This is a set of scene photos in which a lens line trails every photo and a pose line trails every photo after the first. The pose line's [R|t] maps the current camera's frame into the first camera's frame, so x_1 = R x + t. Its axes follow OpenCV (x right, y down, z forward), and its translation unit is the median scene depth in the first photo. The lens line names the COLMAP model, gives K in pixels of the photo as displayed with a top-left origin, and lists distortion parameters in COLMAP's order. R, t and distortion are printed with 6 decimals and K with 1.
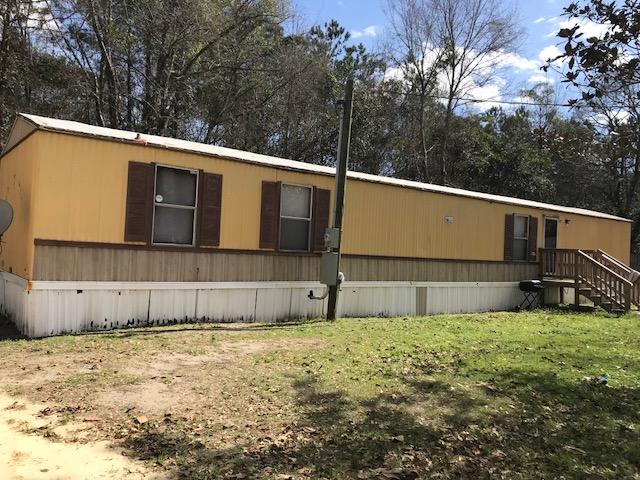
lens RADIAL K [[521.3, 0, 320.0], [0, 521.3, 240.0], [0, 0, 1]] dist [0.032902, -0.002407]
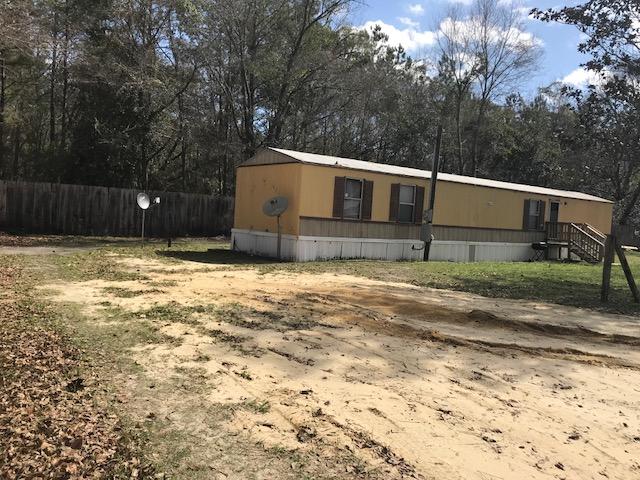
lens RADIAL K [[521.3, 0, 320.0], [0, 521.3, 240.0], [0, 0, 1]] dist [0.032902, -0.002407]
pose [[0.999769, 0.014424, -0.015939, -0.274382], [-0.013375, 0.997858, 0.064028, -0.025749], [0.016829, -0.063800, 0.997821, -0.688619]]
